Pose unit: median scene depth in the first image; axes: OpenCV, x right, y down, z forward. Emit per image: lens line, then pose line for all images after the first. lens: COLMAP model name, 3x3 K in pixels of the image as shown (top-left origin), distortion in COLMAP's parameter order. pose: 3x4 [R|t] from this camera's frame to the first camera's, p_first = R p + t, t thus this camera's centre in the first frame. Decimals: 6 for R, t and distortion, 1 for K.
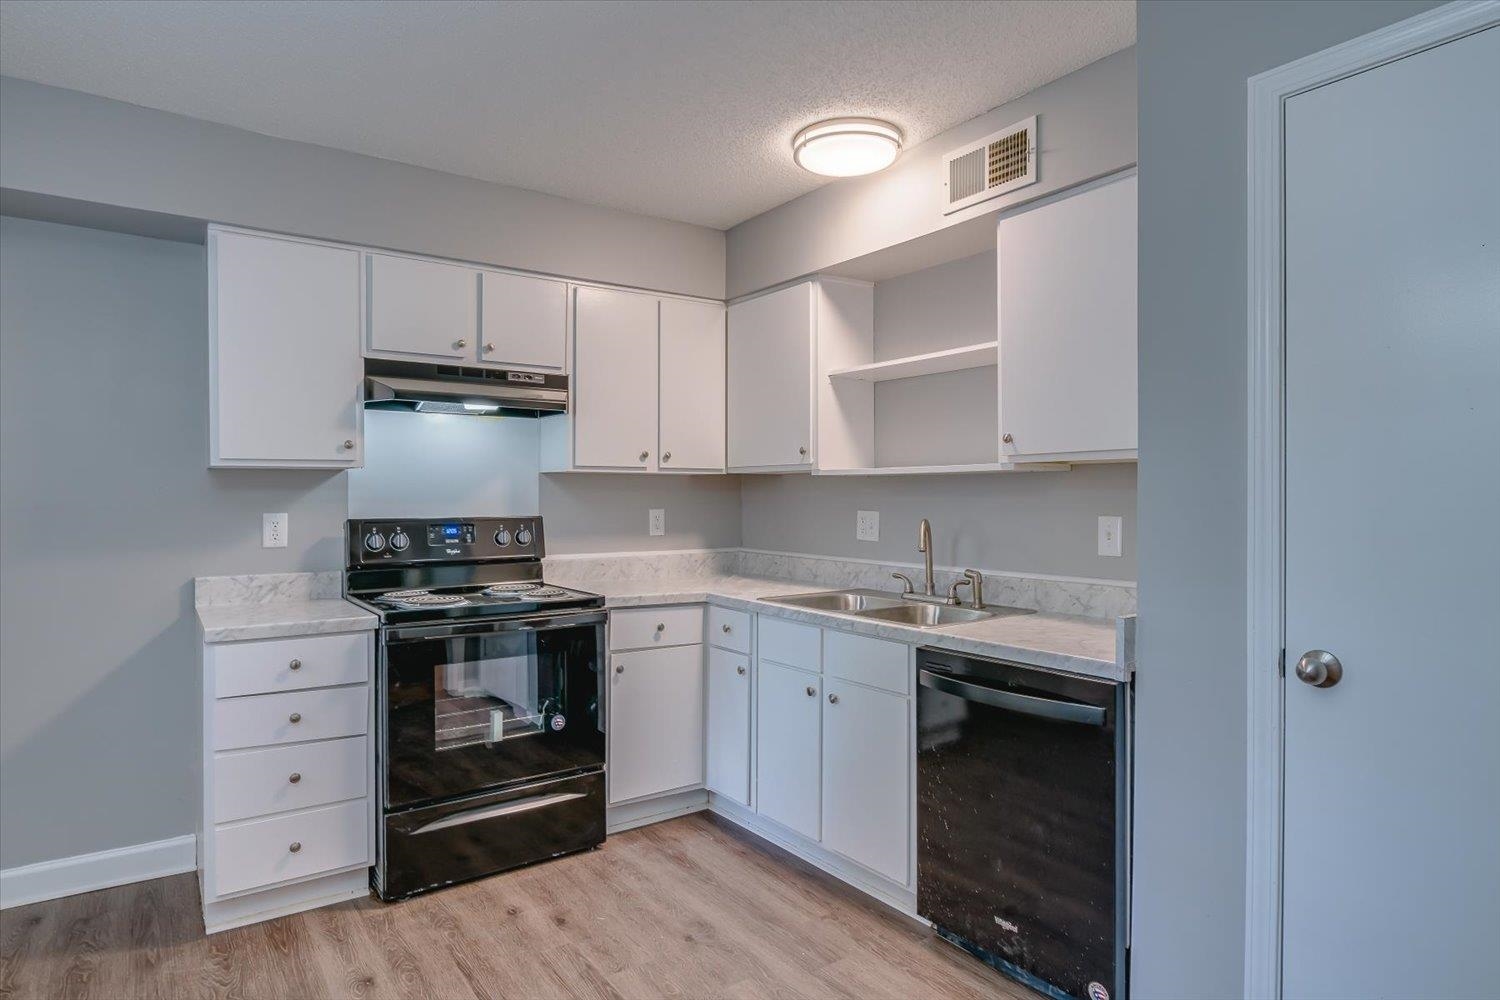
lens RADIAL K [[859.2, 0, 749.5], [0, 859.2, 499.1], [0, 0, 1]] dist [-0.003382, -0.000118]
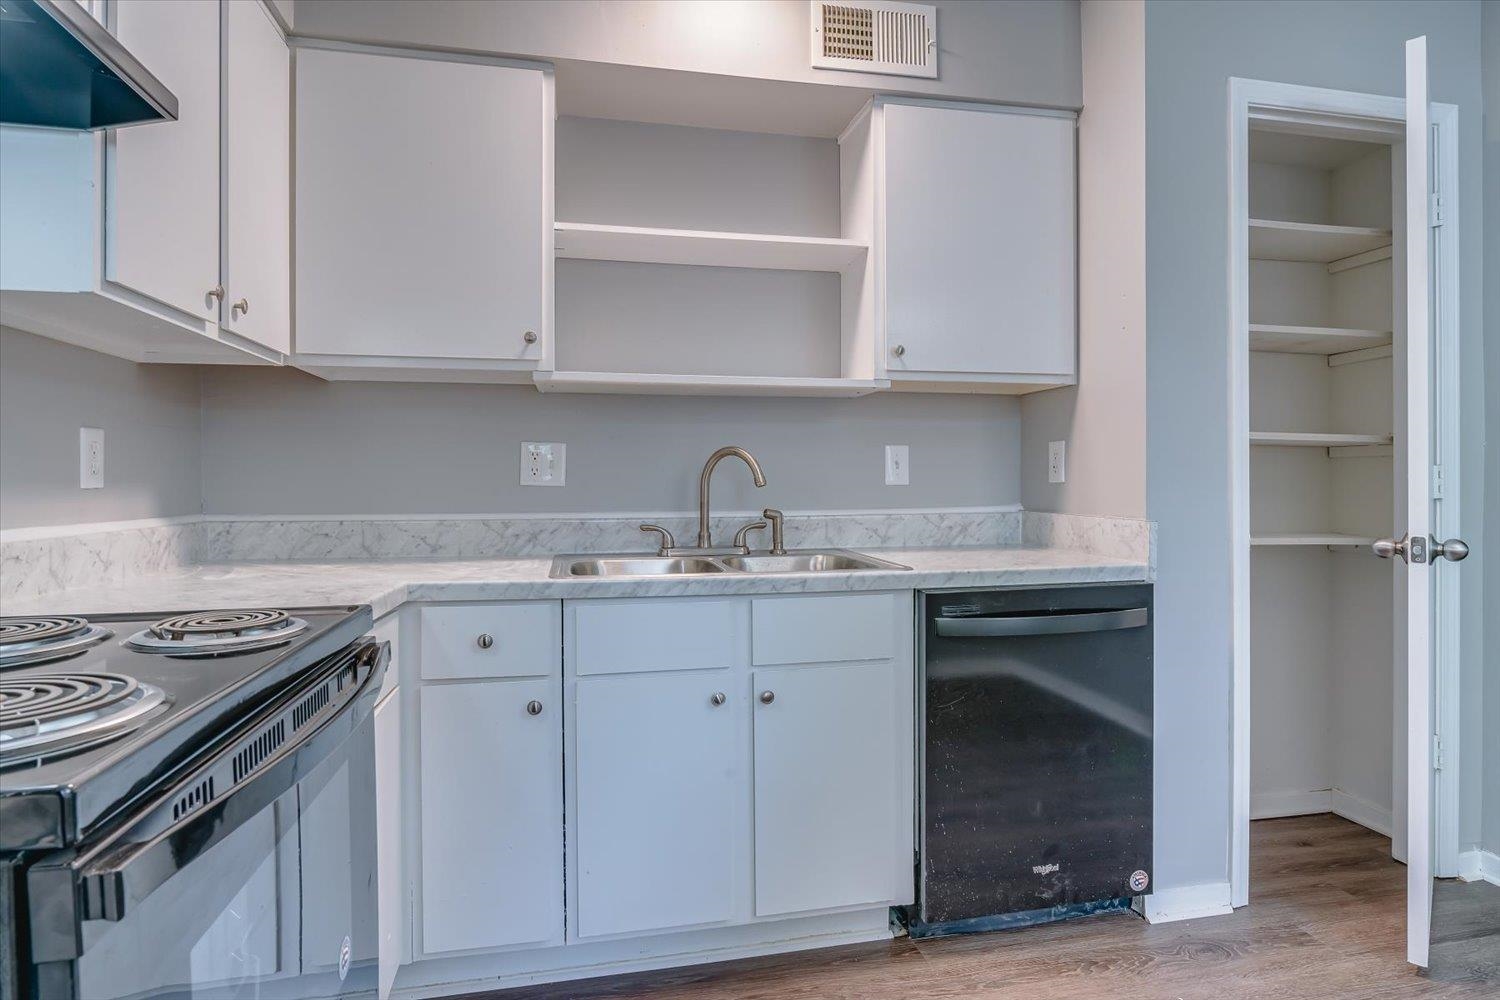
lens RADIAL K [[823.4, 0, 749.4], [0, 823.4, 490.6], [0, 0, 1]] dist [-0.007544, -0.000909]
pose [[0.399027, -0.010578, 0.916878, -0.475259], [0.008843, 0.999931, 0.007687, 0.057477], [-0.916897, 0.005041, 0.399093, 0.697694]]
